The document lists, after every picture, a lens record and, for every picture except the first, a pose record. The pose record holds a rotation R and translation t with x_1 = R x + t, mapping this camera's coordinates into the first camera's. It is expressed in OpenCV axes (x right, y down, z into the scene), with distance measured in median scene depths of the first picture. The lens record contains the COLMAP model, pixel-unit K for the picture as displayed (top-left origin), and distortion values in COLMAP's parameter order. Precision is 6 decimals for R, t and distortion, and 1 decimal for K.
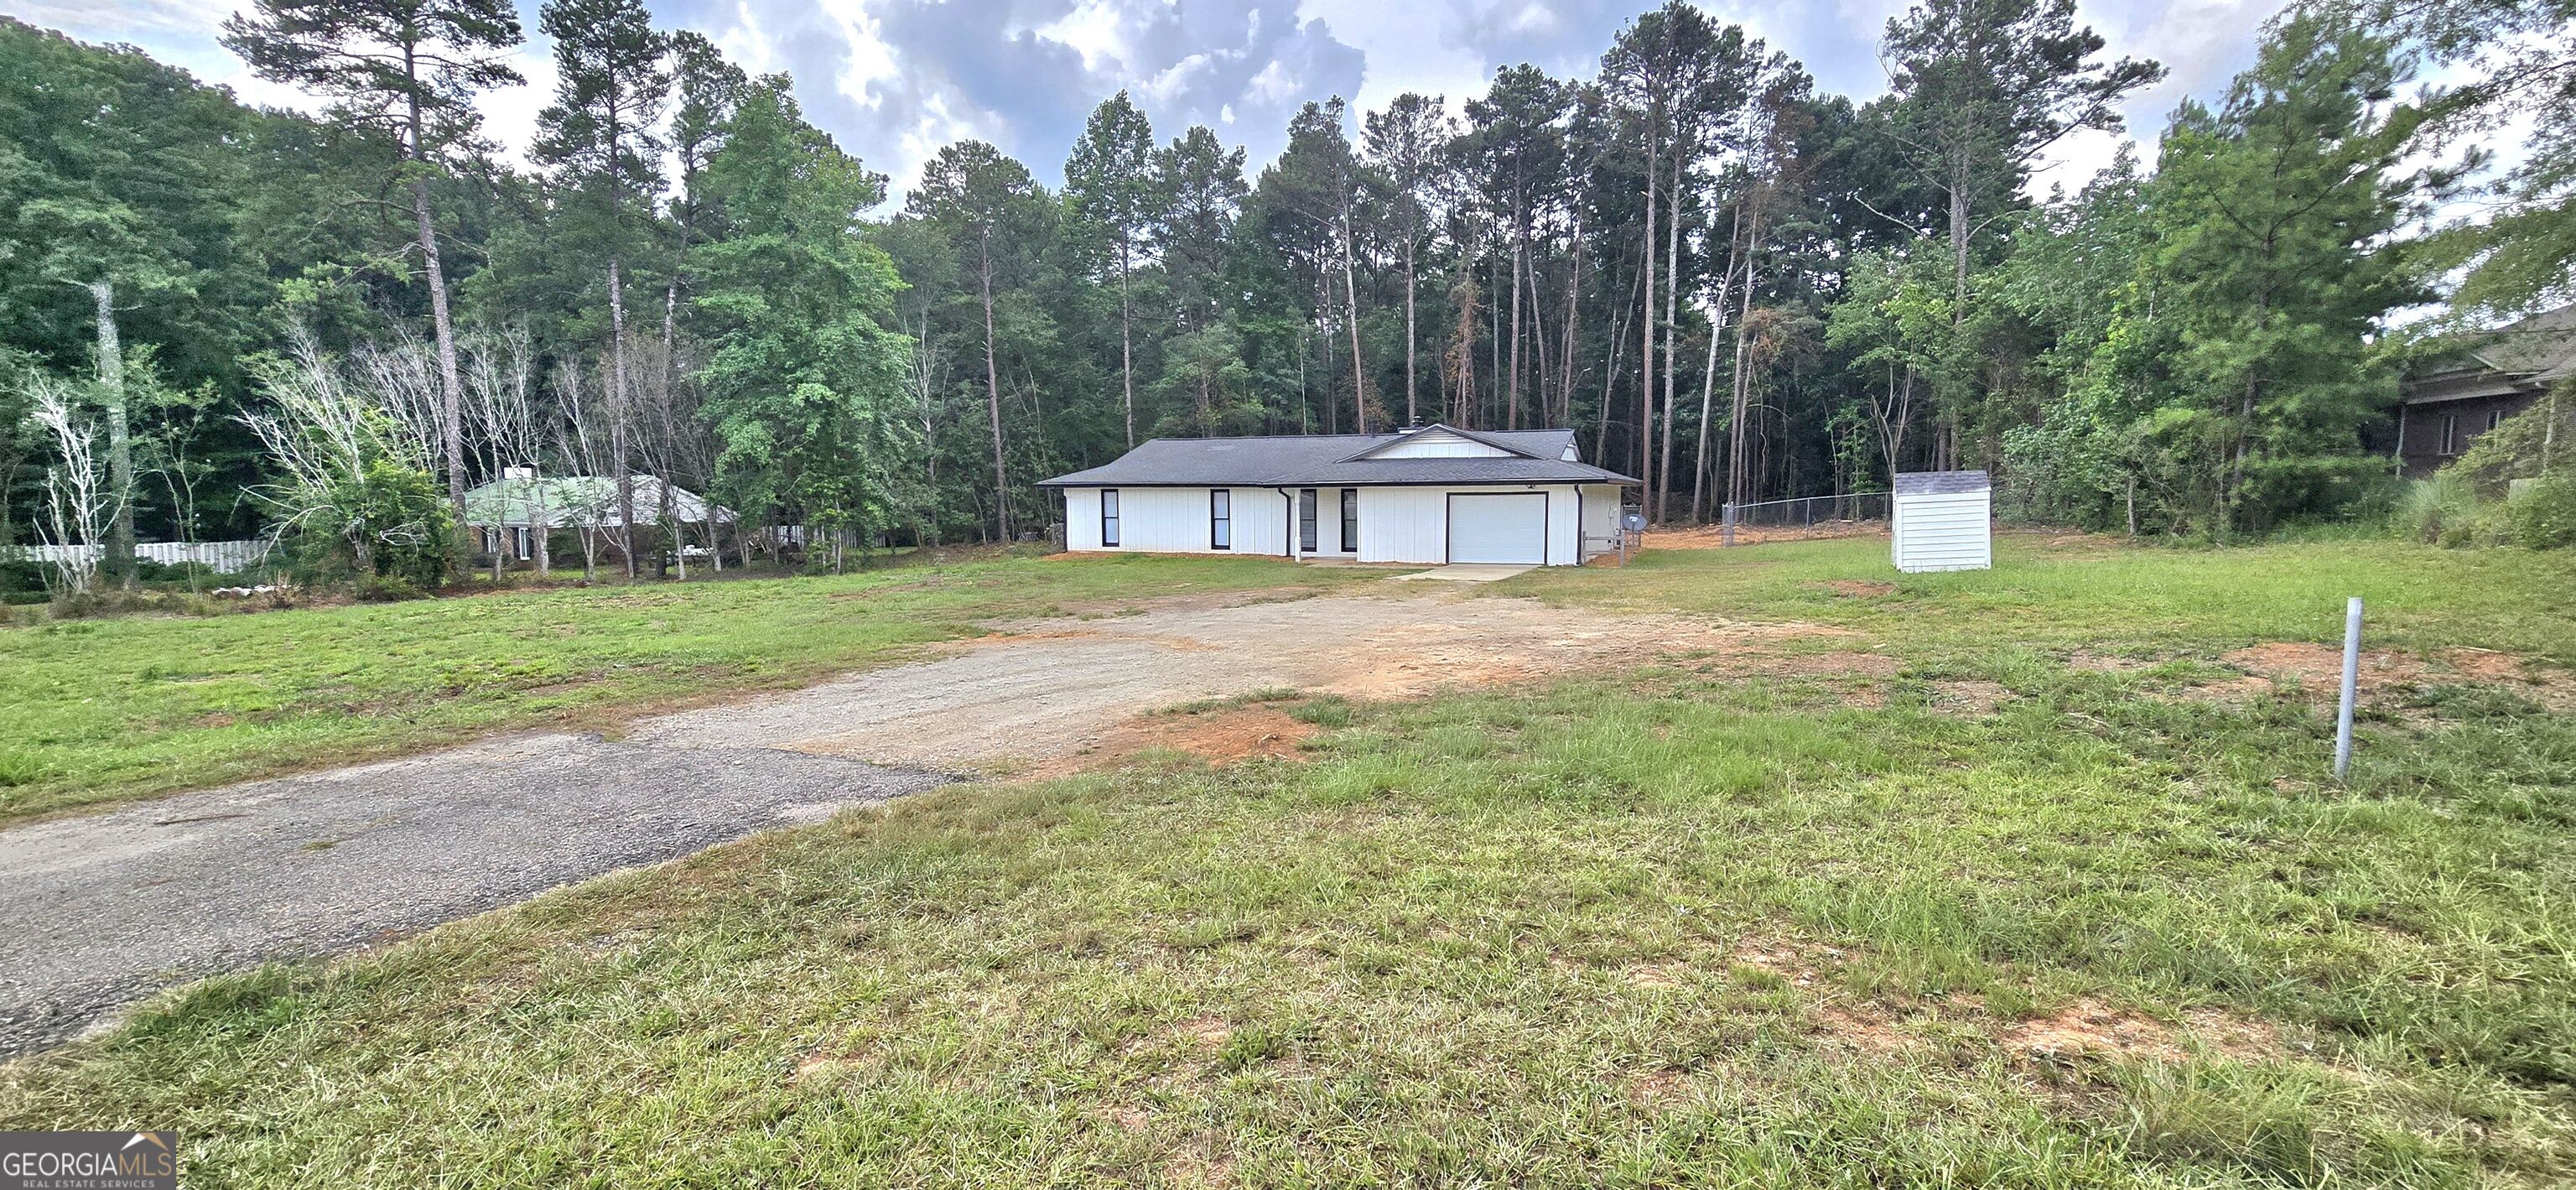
lens RADIAL K [[1094.8, 0, 1262.3], [0, 1094.8, 596.4], [0, 0, 1]] dist [0.001274, -0.000013]
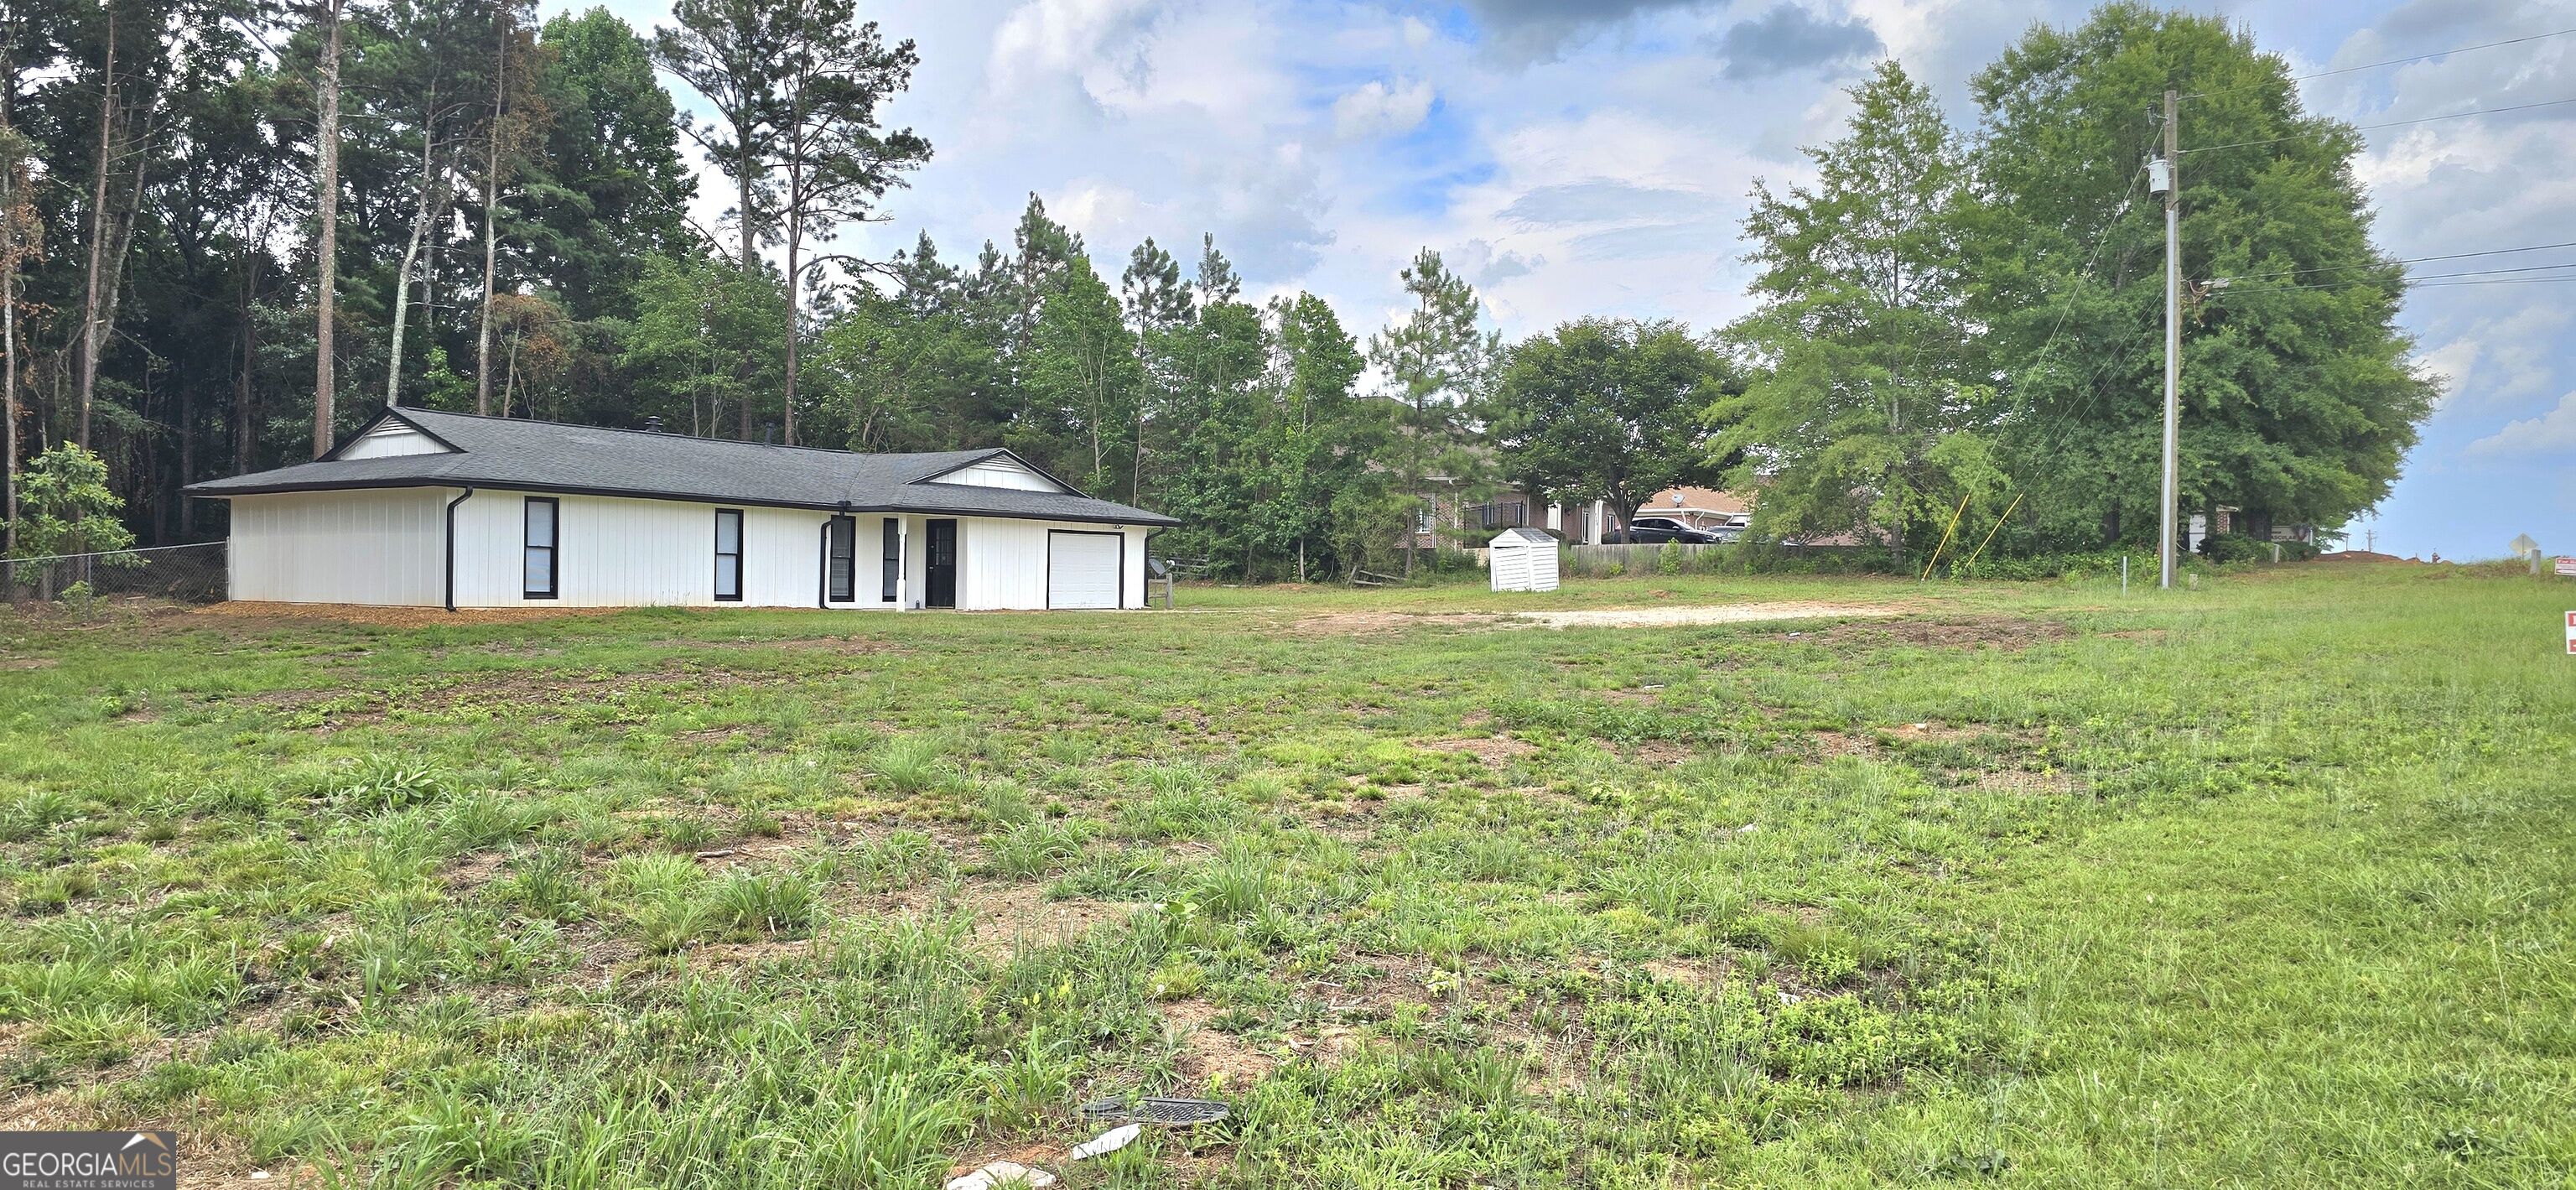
lens RADIAL K [[1578.2, 0, 1289.8], [0, 1578.2, 697.6], [0, 0, 1]] dist [-0.001770, -0.000345]
pose [[0.217820, -0.068844, 0.973558, -0.766480], [0.062246, 0.996458, 0.056536, -0.015680], [-0.974002, 0.048286, 0.221334, 0.405888]]
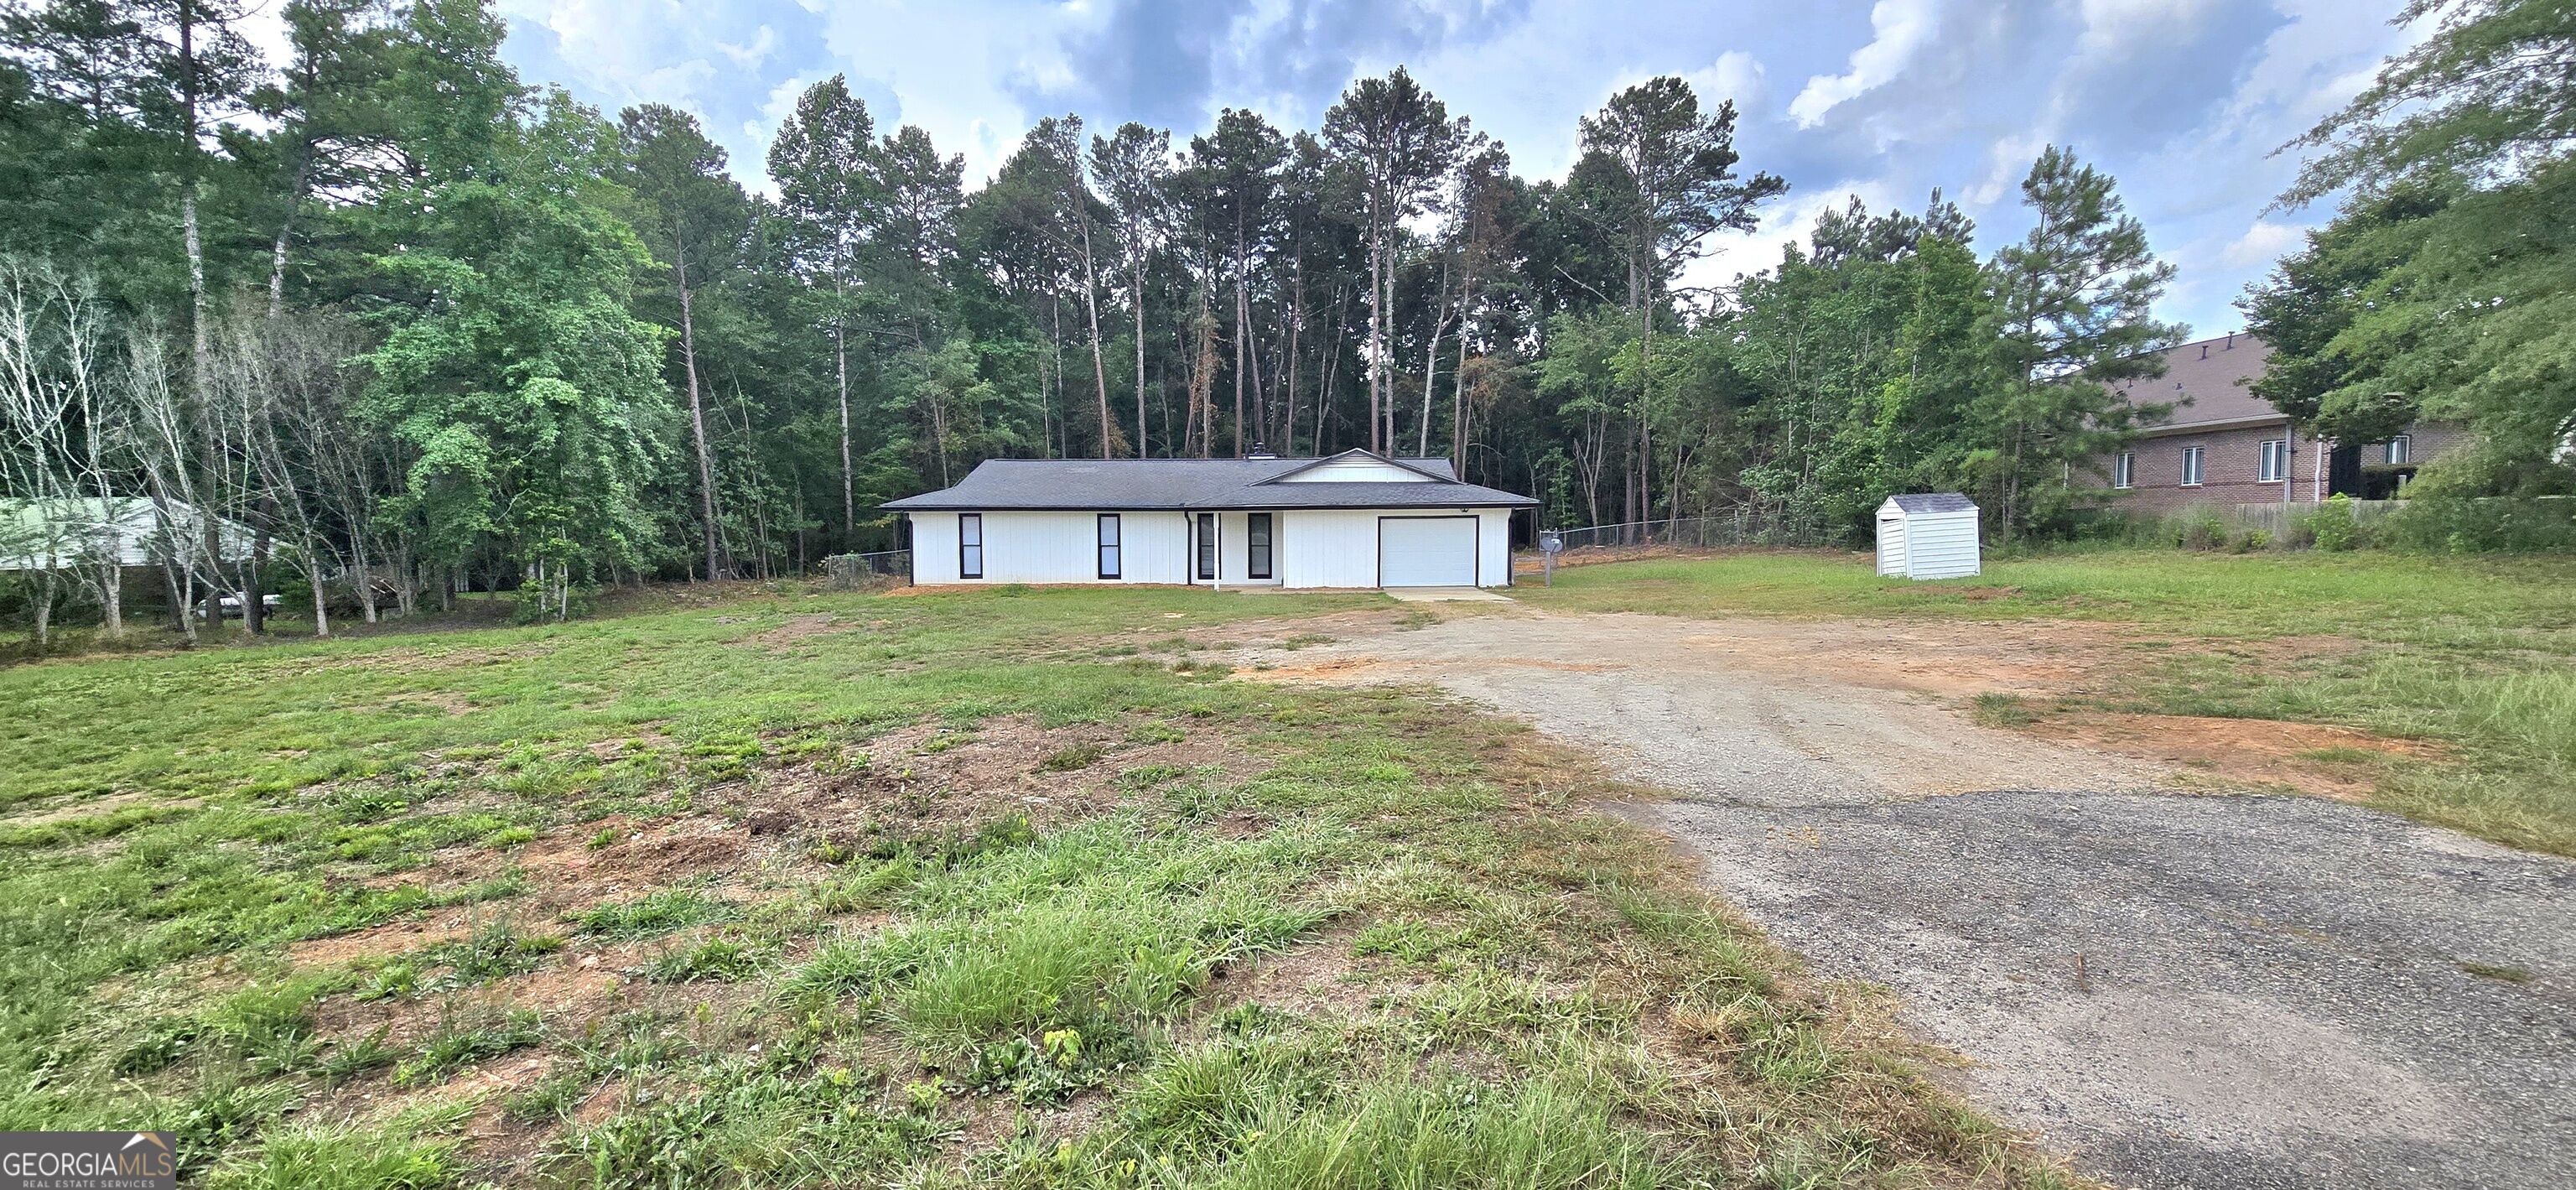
lens RADIAL K [[1094.8, 0, 1262.3], [0, 1094.8, 596.4], [0, 0, 1]] dist [0.001274, -0.000013]
pose [[0.928108, -0.022829, 0.371611, -0.225112], [0.035545, 0.998992, -0.027404, 0.000974], [-0.370611, 0.038643, 0.927984, 0.089218]]
